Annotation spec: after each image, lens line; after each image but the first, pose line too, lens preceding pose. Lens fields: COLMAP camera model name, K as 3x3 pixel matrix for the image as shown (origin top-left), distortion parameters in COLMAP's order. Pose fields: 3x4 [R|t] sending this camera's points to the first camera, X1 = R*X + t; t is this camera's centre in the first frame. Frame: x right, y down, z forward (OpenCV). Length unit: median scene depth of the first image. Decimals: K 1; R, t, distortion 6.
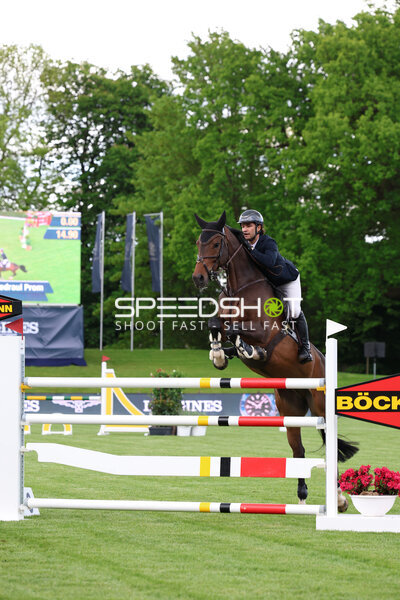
lens RADIAL K [[2204.5, 0, 200.0], [0, 2204.5, 300.0], [0, 0, 1]] dist [0.022101, -1.609296]
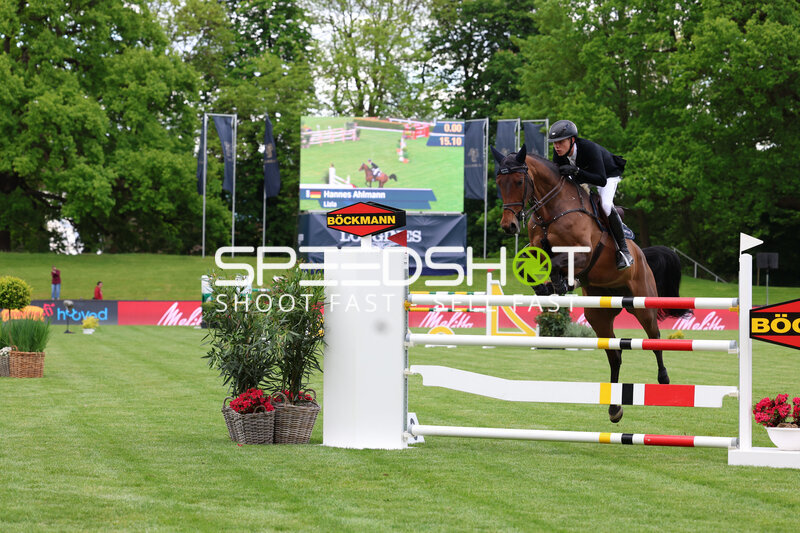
lens RADIAL K [[2532.9, 0, 400.0], [0, 2532.9, 266.5], [0, 0, 1]] dist [0.076051, -0.124226]
pose [[0.996501, 0.004676, -0.083452, 0.011713], [-0.002935, 0.999776, 0.020970, 0.002452], [0.083531, -0.020651, 0.996291, -0.127804]]
